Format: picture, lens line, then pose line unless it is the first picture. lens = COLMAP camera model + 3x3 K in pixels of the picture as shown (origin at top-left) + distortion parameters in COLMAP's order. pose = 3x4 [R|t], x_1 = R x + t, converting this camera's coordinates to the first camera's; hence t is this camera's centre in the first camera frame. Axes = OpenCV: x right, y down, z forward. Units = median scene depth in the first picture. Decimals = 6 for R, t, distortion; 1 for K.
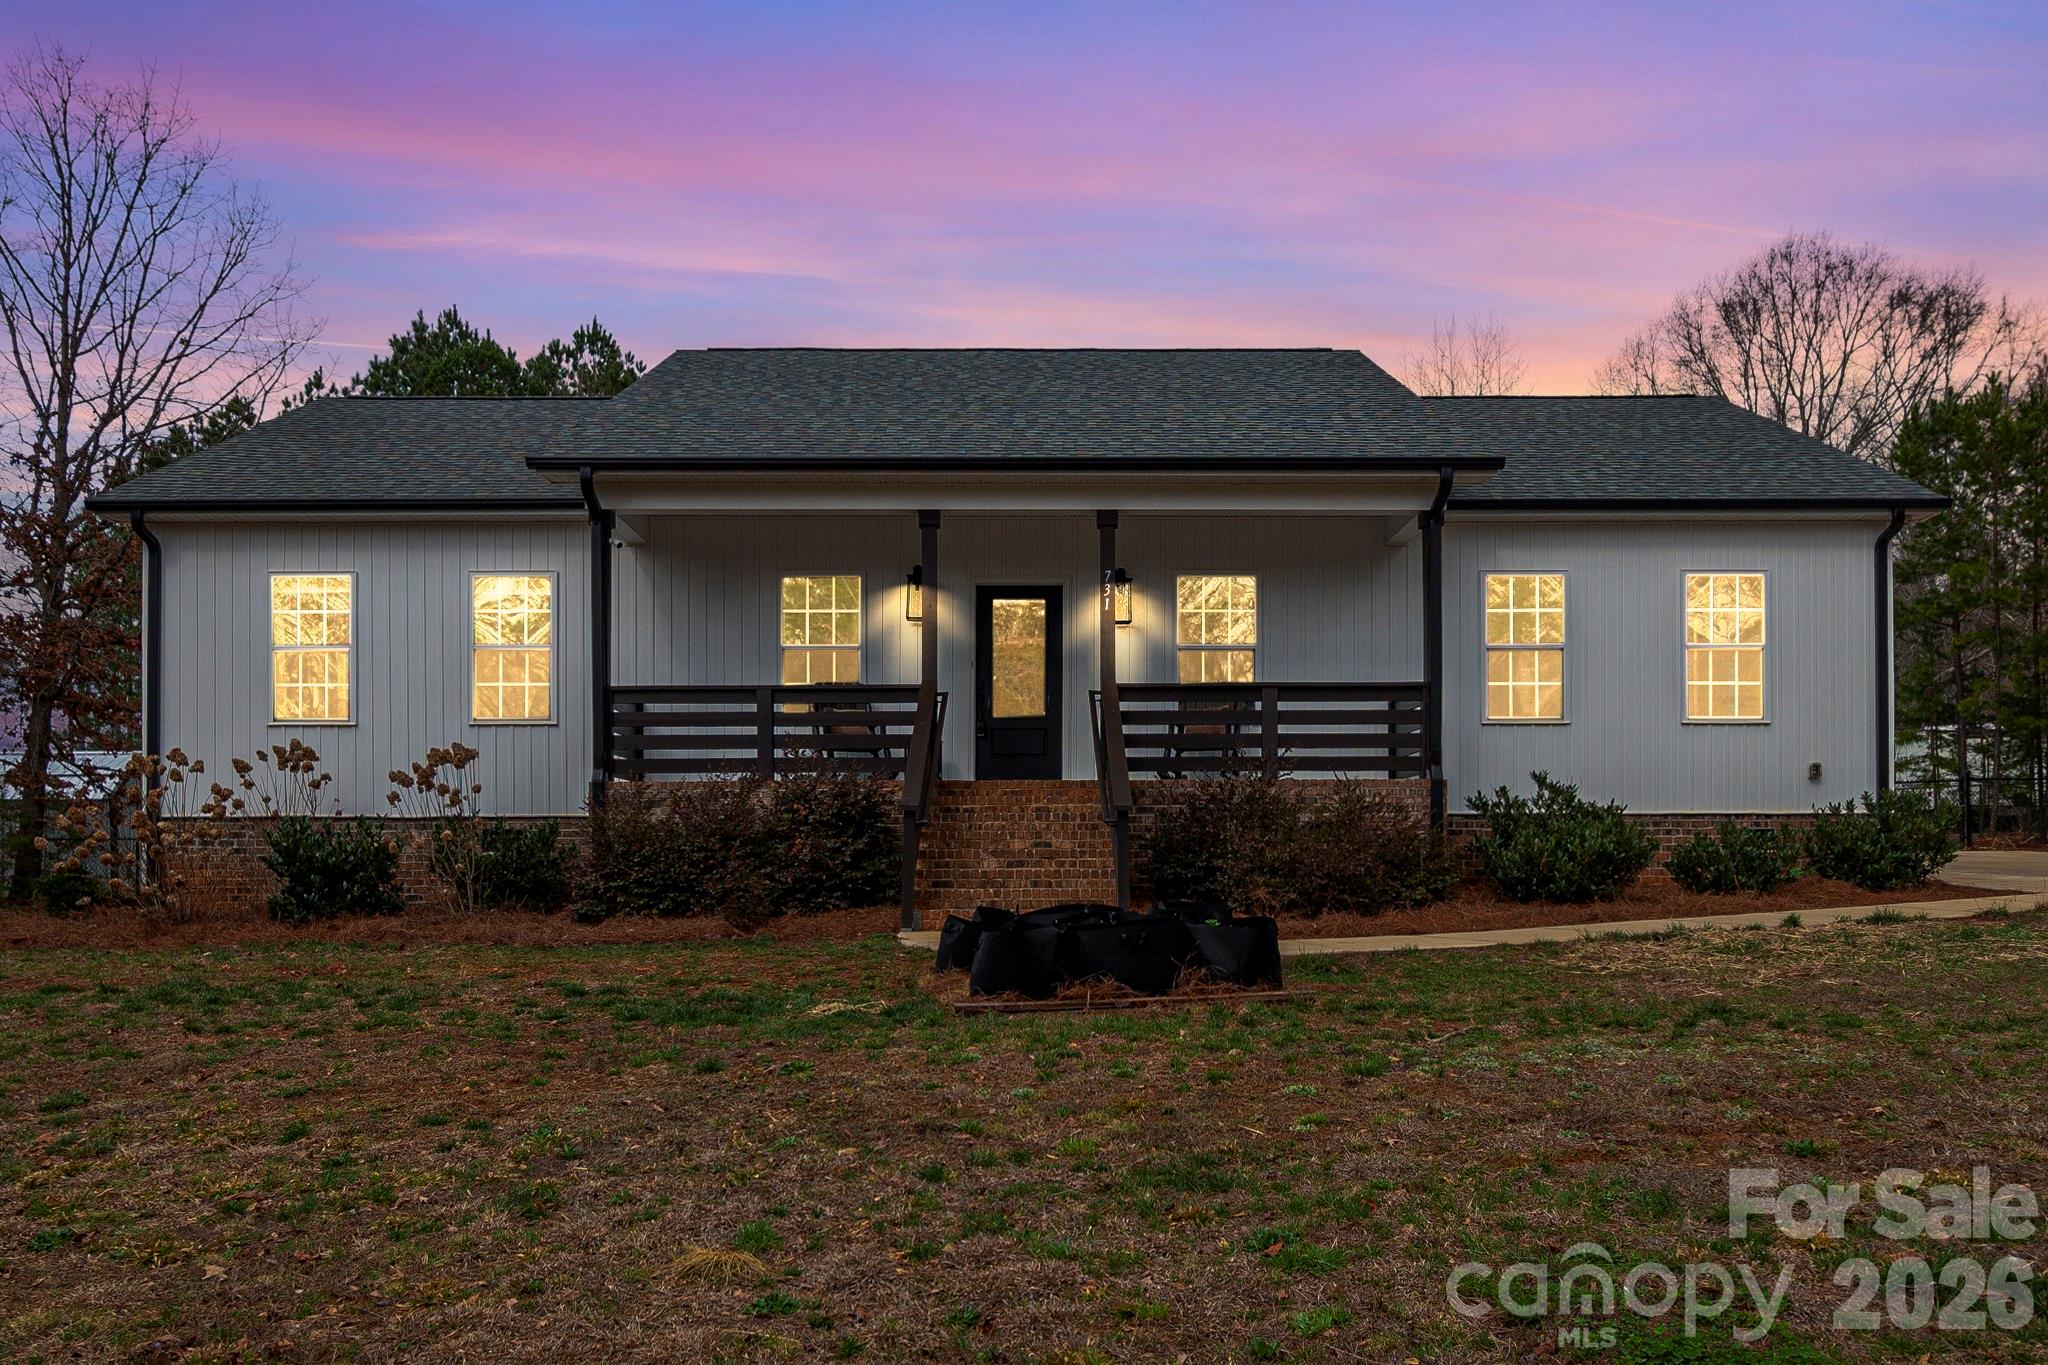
lens RADIAL K [[1342.8, 0, 1022.9], [0, 1342.8, 687.0], [0, 0, 1]] dist [-0.006494, 0.000041]
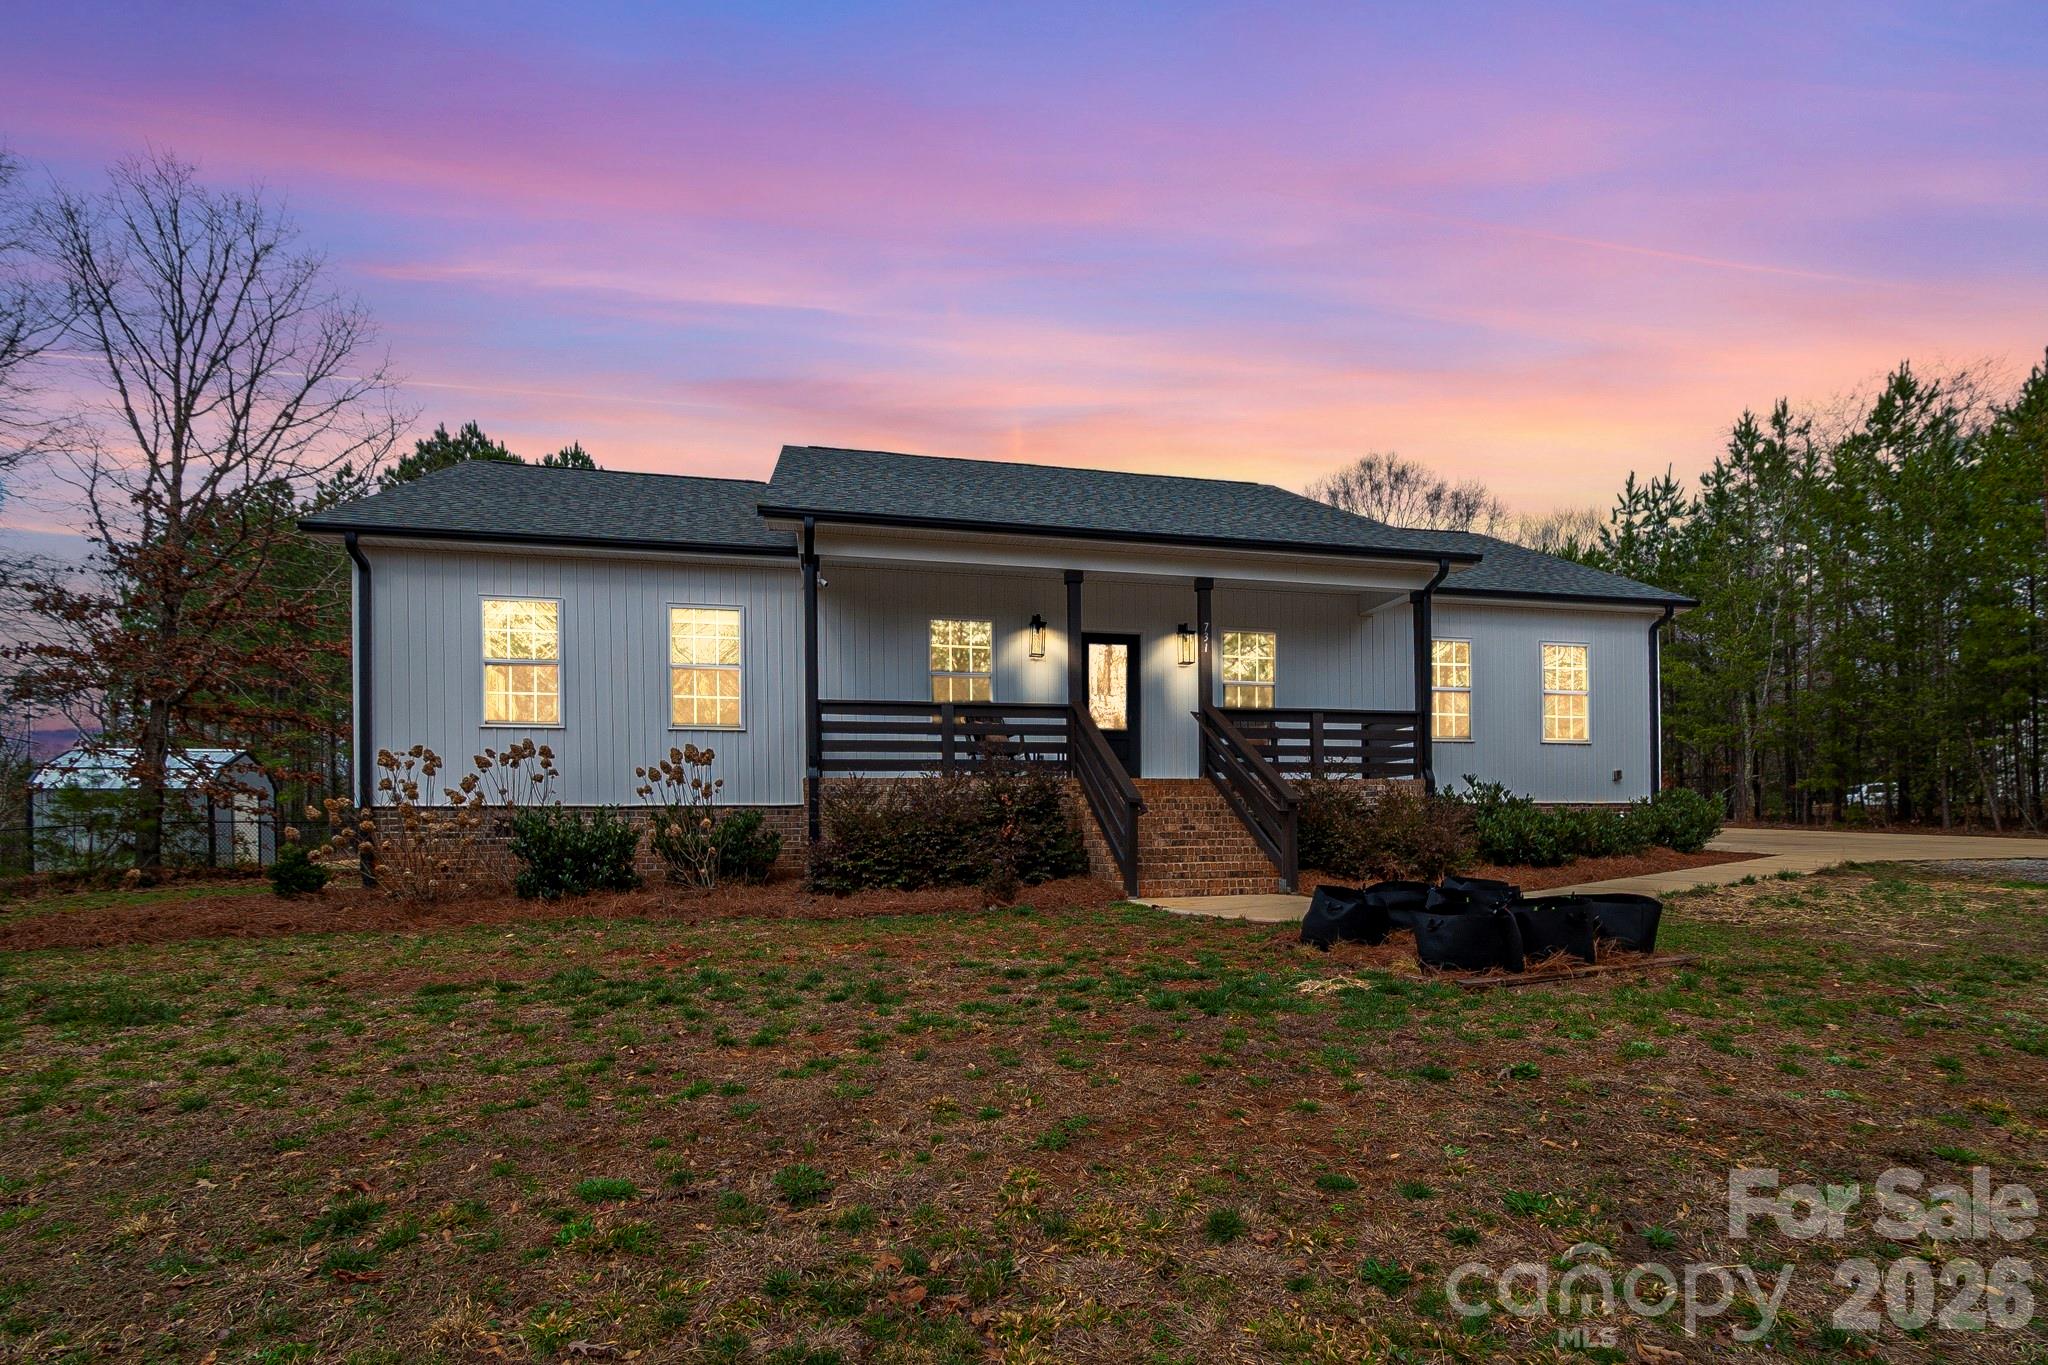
lens RADIAL K [[863.4, 0, 1050.7], [0, 863.4, 729.9], [0, 0, 1]] dist [0.002991, -0.000430]
pose [[0.977189, 0.017953, 0.211610, -0.247730], [-0.021128, 0.999695, 0.012756, 0.011592], [-0.211316, -0.016936, 0.977271, 0.171131]]
